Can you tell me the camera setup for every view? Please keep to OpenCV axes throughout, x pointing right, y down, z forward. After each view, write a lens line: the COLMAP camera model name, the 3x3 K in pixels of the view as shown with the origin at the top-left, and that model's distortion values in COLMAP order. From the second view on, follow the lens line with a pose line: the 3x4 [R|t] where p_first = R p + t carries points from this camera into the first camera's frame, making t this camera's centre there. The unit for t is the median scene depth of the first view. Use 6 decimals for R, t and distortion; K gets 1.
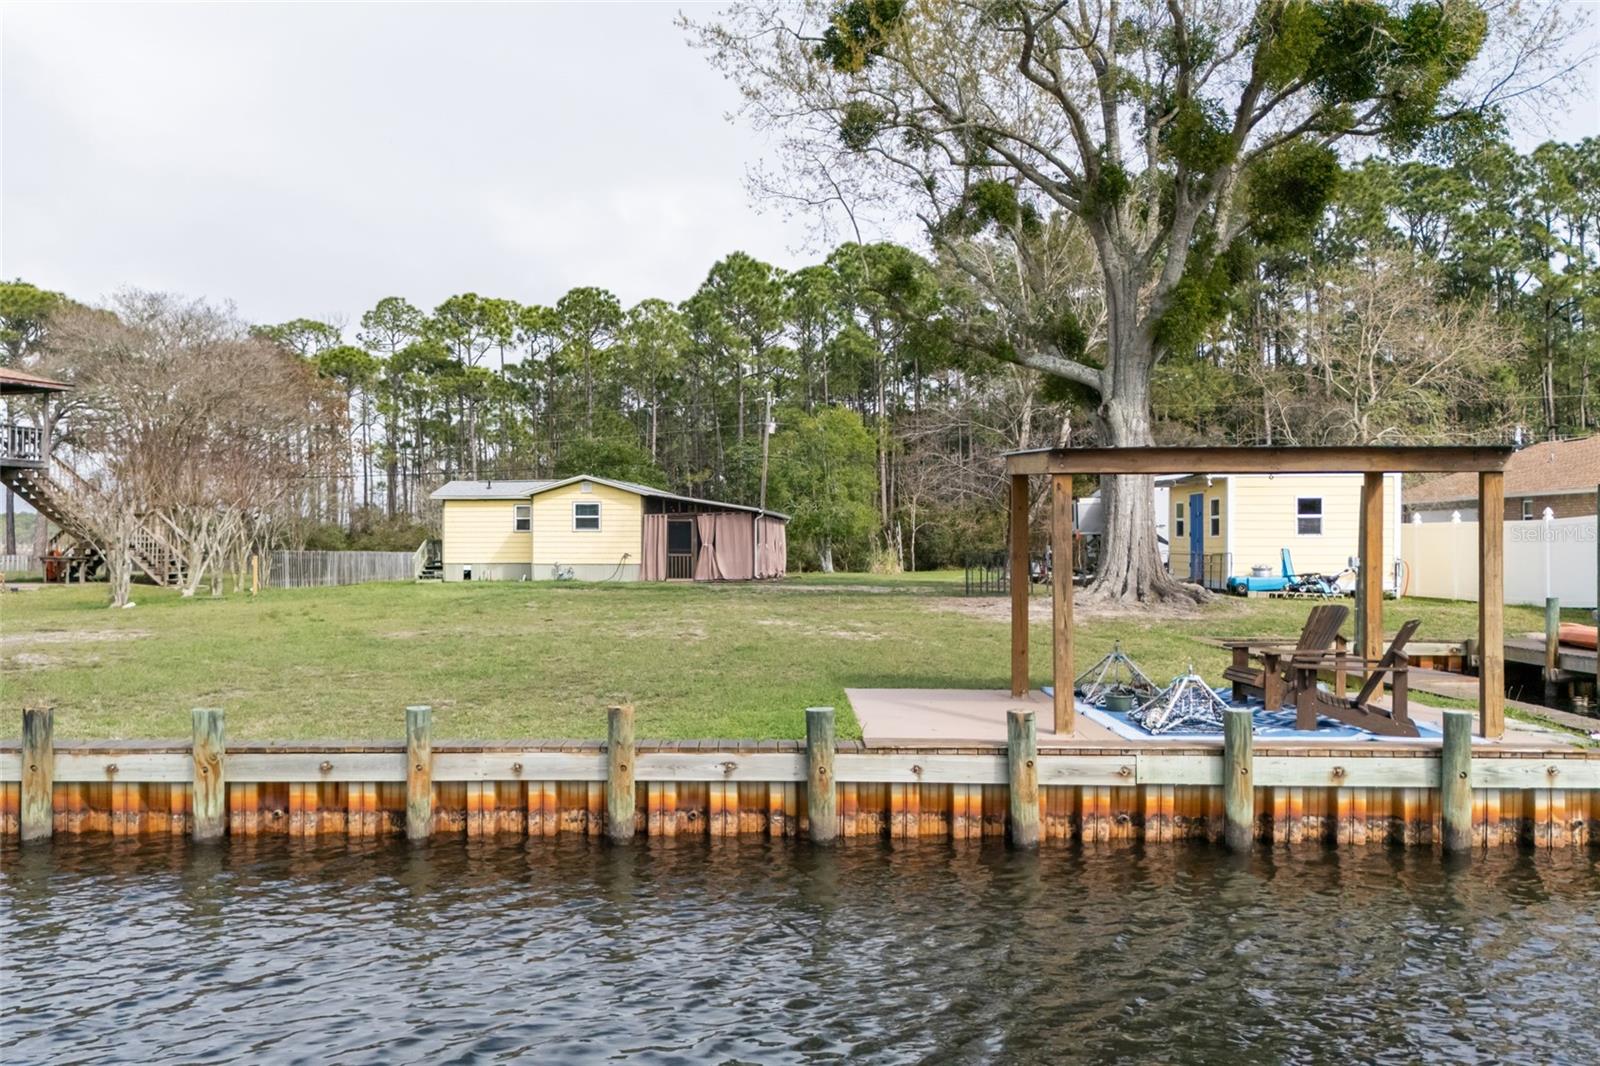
lens RADIAL K [[1331.2, 0, 795.5], [0, 1331.2, 552.3], [0, 0, 1]] dist [0.078554, -0.107302]
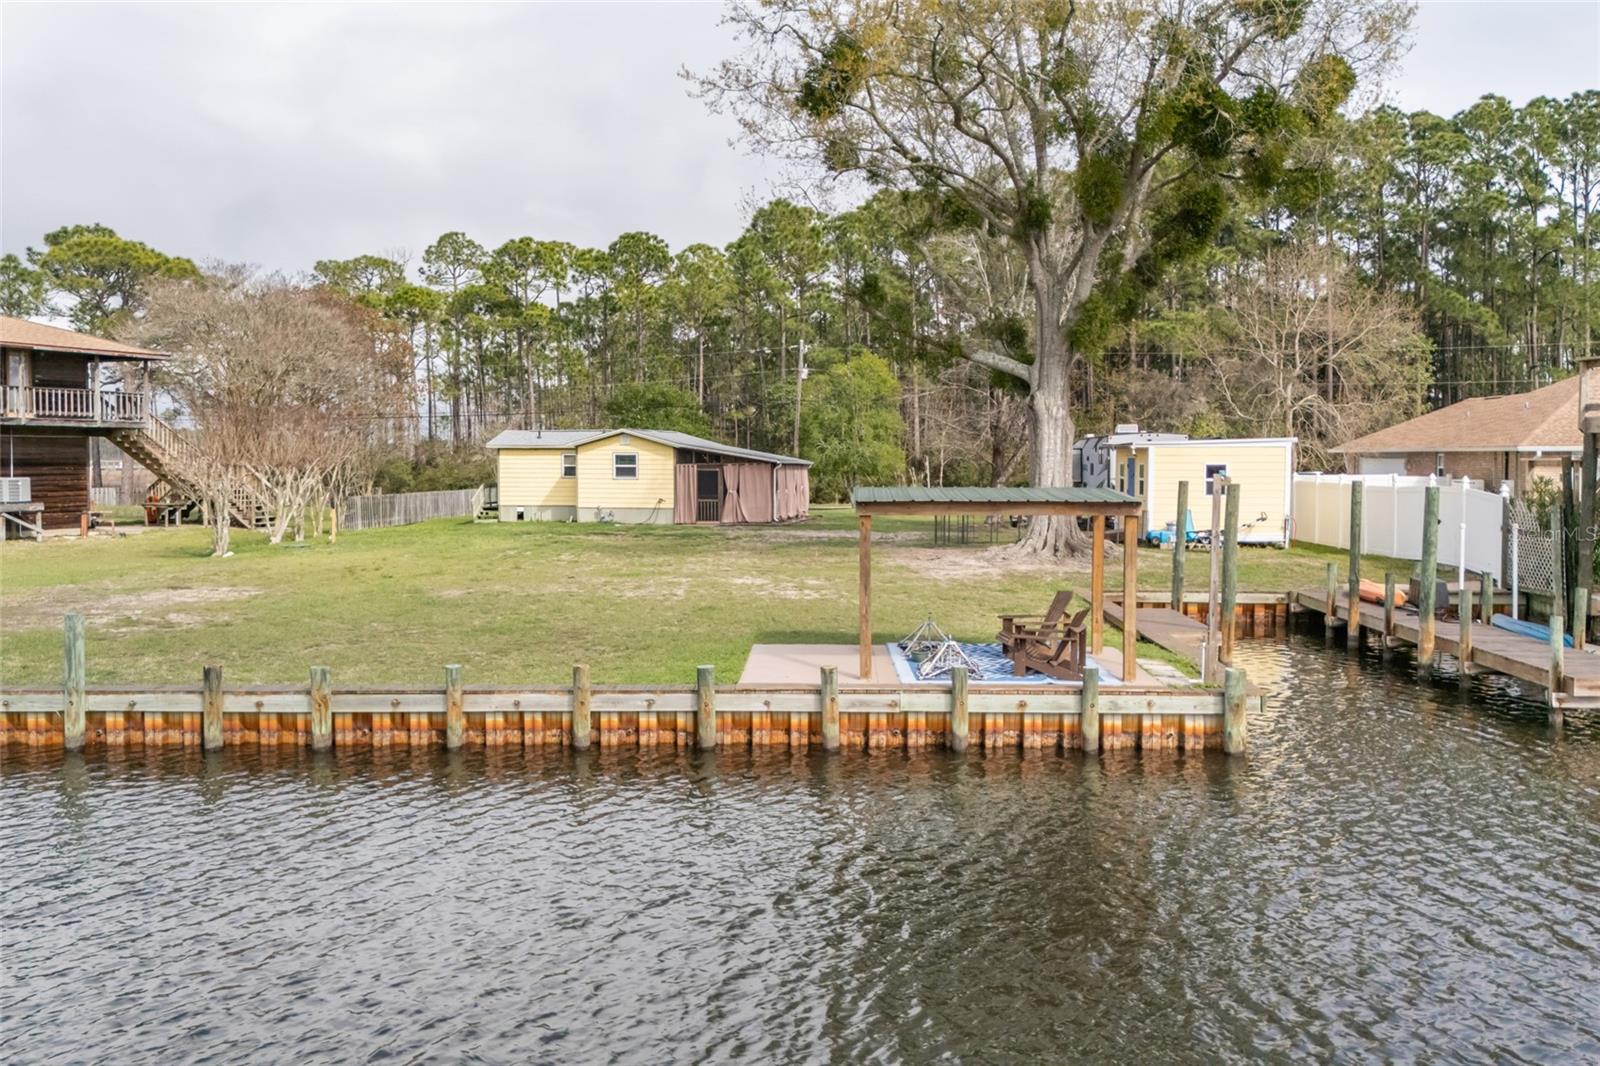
lens RADIAL K [[1304.4, 0, 873.1], [0, 1304.4, 529.6], [0, 0, 1]] dist [0.118184, -0.219689]
pose [[0.999932, -0.000467, 0.011653, 0.069798], [-0.000073, 0.998926, 0.046334, -0.041549], [-0.011663, -0.046331, 0.998858, -0.197393]]
